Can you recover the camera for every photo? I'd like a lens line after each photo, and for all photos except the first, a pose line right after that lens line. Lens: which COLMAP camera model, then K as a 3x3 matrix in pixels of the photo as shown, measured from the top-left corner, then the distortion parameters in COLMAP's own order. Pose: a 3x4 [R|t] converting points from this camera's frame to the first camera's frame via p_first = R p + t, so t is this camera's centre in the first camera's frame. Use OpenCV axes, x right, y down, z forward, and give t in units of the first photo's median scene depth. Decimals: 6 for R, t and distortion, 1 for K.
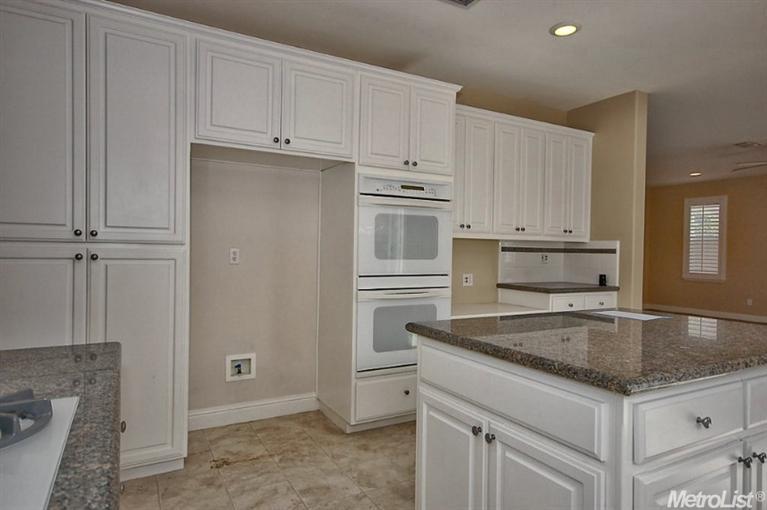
lens RADIAL K [[461.3, 0, 382.2], [0, 461.3, 257.0], [0, 0, 1]] dist [0.006558, 0.000270]
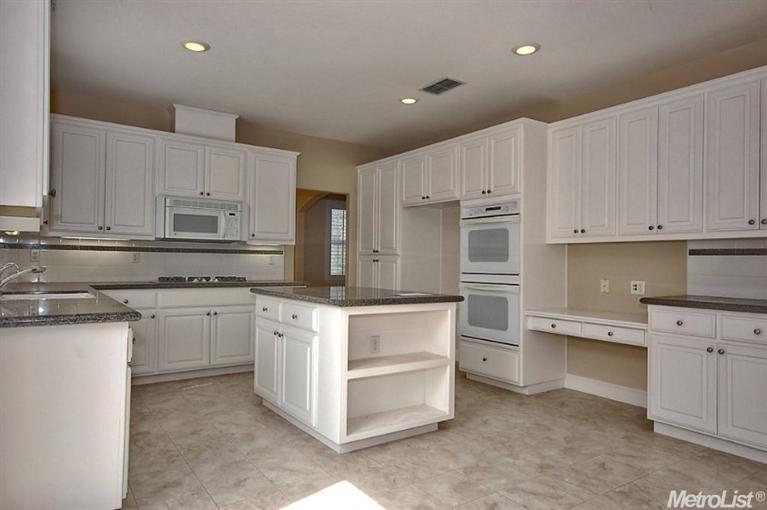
lens RADIAL K [[490.4, 0, 382.2], [0, 490.4, 256.1], [0, 0, 1]] dist [-0.008492, -0.000028]
pose [[0.096222, -0.024732, -0.995053, 1.422685], [-0.022177, 0.999390, -0.026984, 0.032688], [0.995113, 0.024664, 0.095615, 0.534139]]
